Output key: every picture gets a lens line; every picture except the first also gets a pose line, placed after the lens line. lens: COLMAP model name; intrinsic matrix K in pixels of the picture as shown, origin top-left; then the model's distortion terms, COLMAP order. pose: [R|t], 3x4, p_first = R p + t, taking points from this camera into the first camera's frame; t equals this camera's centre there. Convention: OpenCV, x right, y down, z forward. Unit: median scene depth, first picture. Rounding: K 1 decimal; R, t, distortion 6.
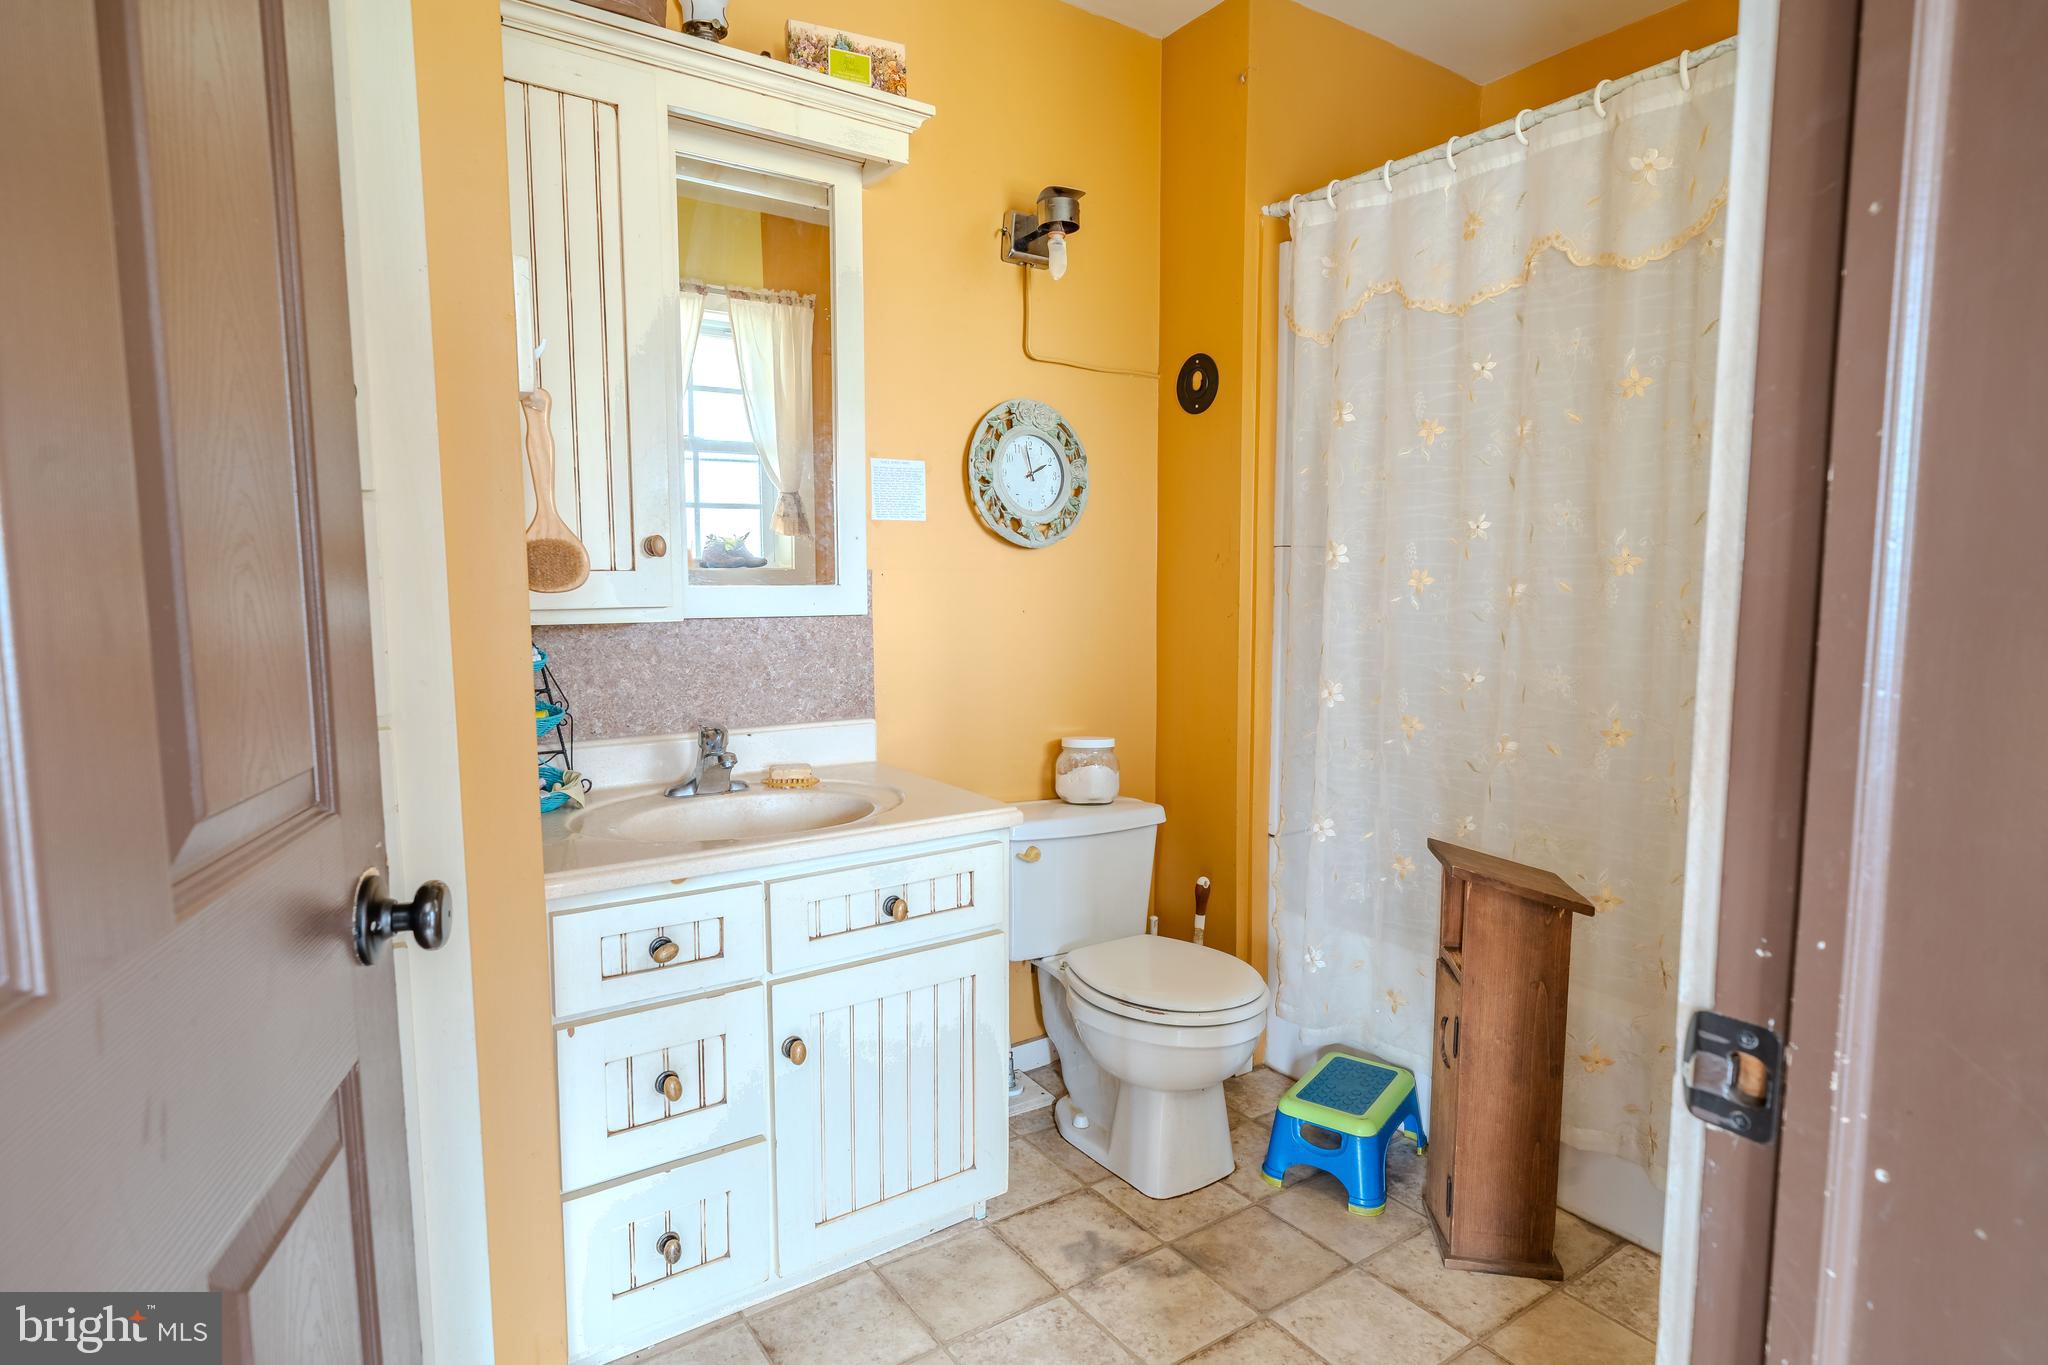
lens RADIAL K [[1086.5, 0, 1024.6], [0, 1086.5, 682.1], [0, 0, 1]] dist [-0.002001, -0.000093]
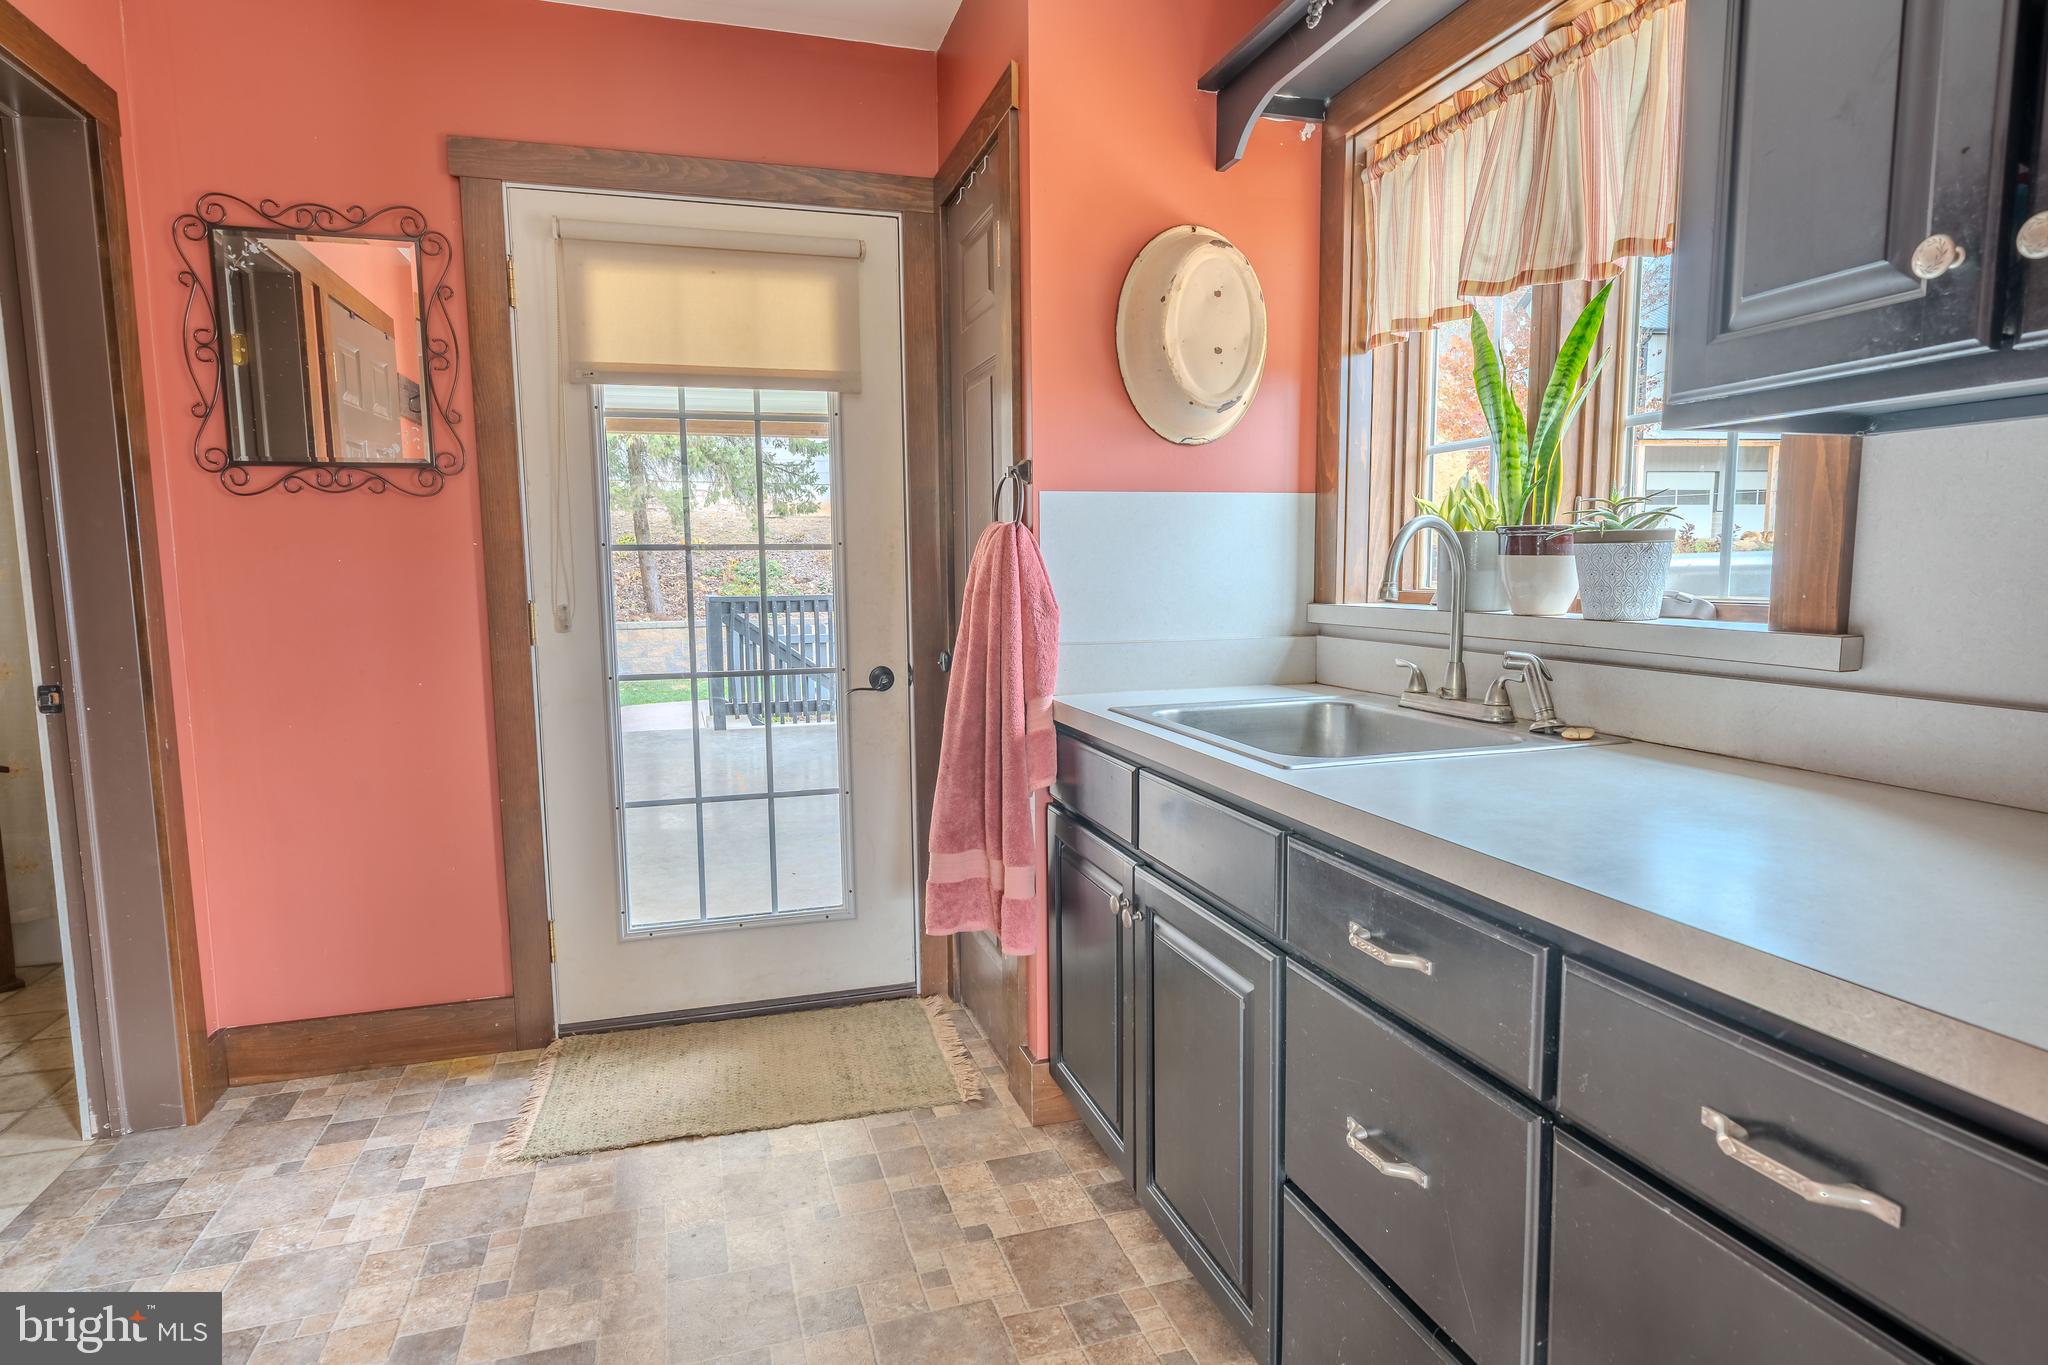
lens RADIAL K [[1086.5, 0, 1021.9], [0, 1086.5, 680.8], [0, 0, 1]] dist [-0.002001, -0.000093]
pose [[0.308569, -0.096892, 0.946254, -2.127536], [0.100289, 0.992568, 0.068930, 0.372363], [-0.945900, 0.073629, 0.315993, -3.841394]]
